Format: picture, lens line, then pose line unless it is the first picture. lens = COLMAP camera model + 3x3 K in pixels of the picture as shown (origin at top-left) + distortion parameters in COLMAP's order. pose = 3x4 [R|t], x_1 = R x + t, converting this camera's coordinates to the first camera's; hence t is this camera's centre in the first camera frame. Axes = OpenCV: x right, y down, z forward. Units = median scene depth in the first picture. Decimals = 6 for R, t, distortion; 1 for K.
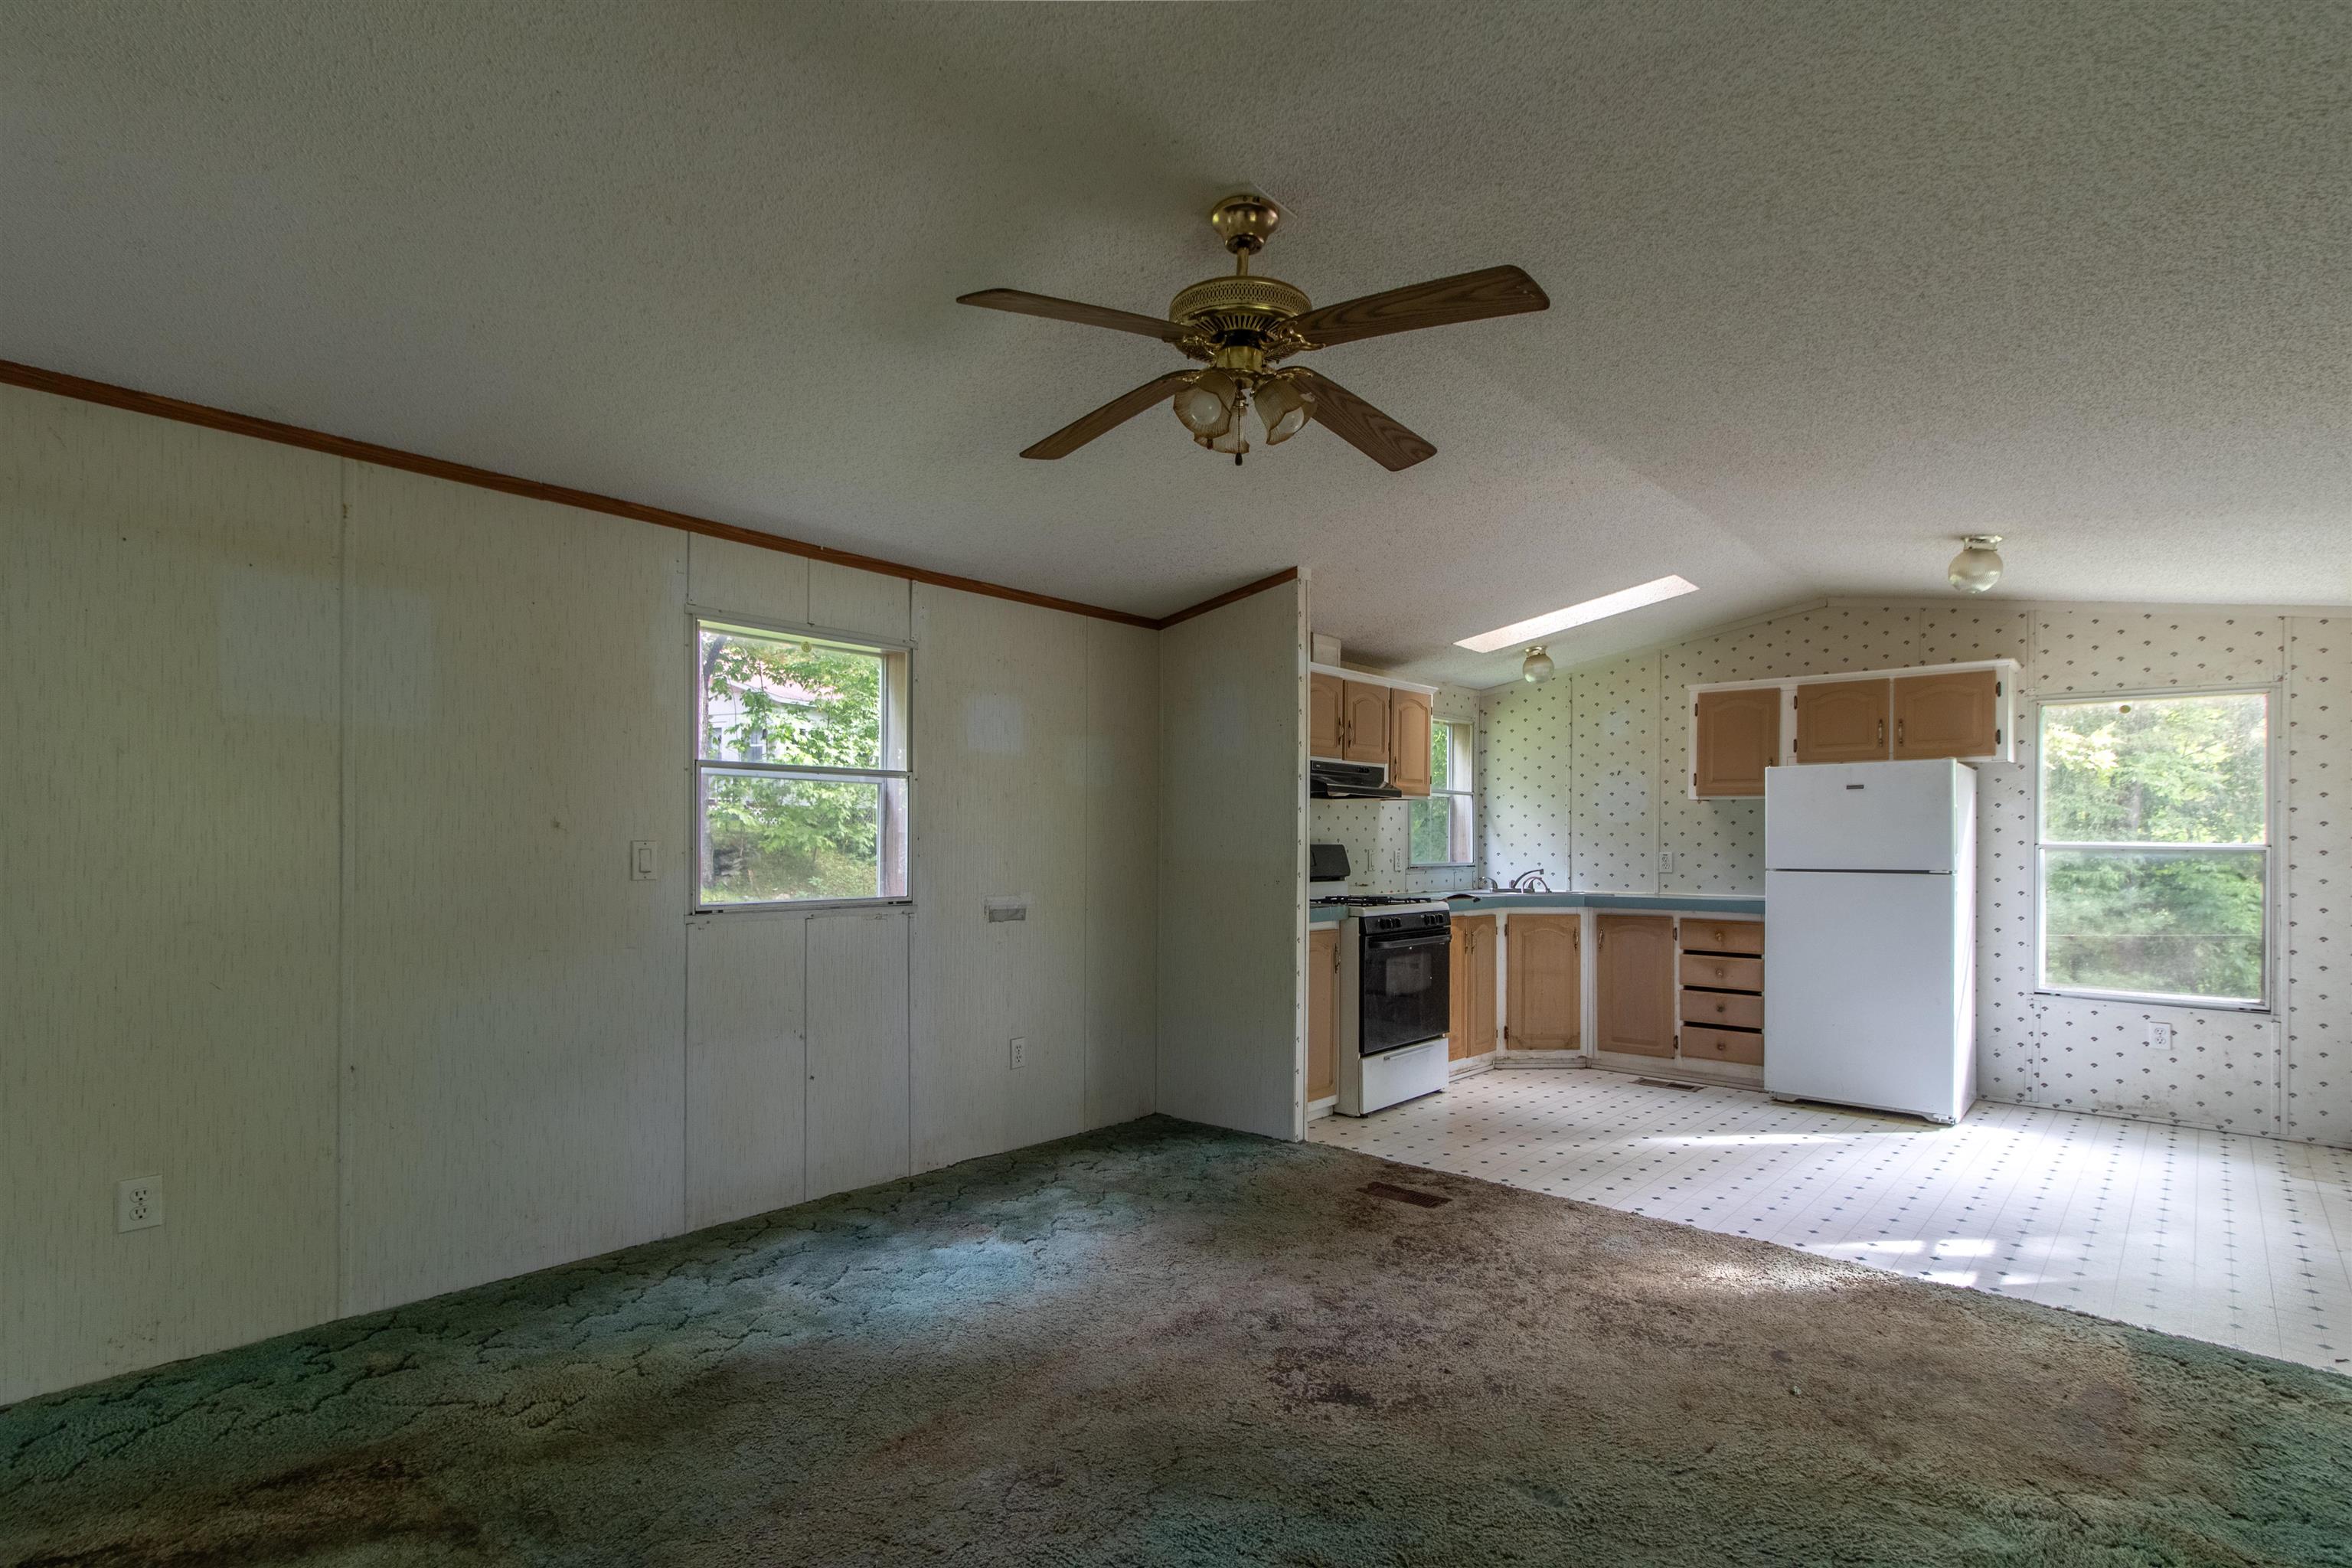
lens RADIAL K [[1125.4, 0, 1170.0], [0, 1125.4, 838.8], [0, 0, 1]] dist [-0.000263, -0.000092]
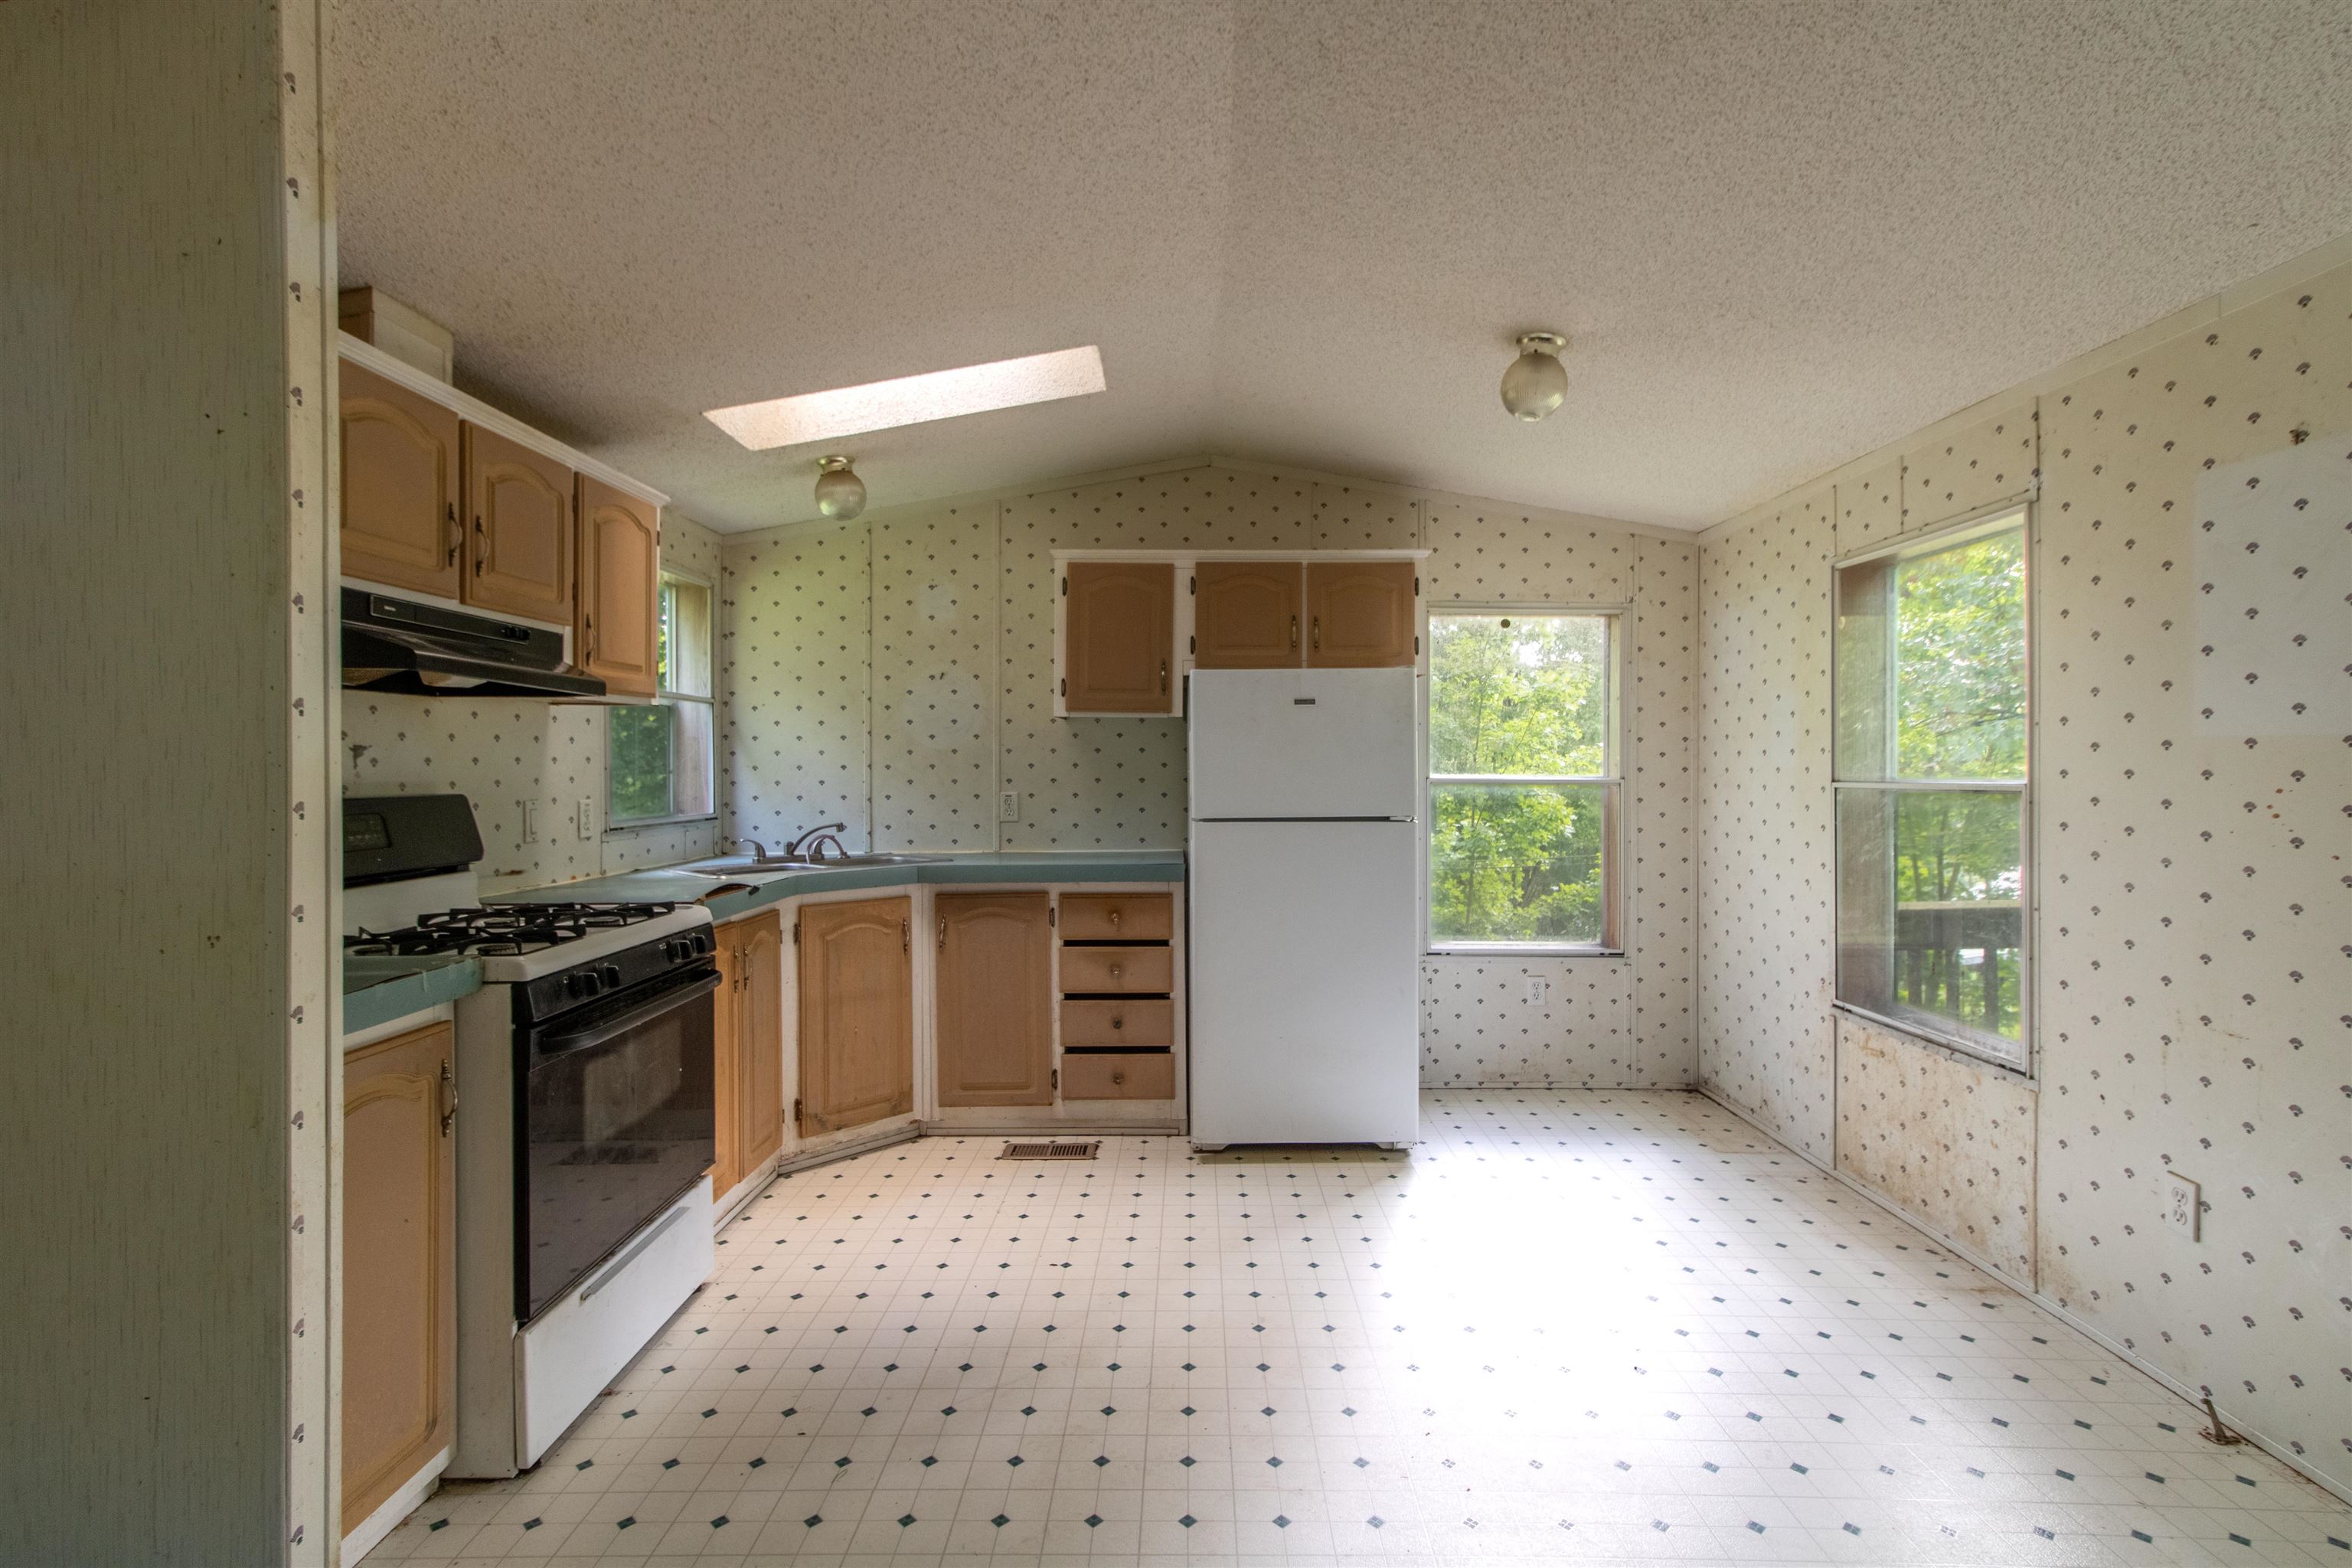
lens RADIAL K [[1119.4, 0, 1179.0], [0, 1119.4, 774.8], [0, 0, 1]] dist [0.001720, 0.000372]
pose [[0.753836, -0.010212, 0.656983, 0.076562], [0.003459, 0.999927, 0.011573, -0.007675], [-0.657053, -0.006452, 0.753817, 0.484636]]
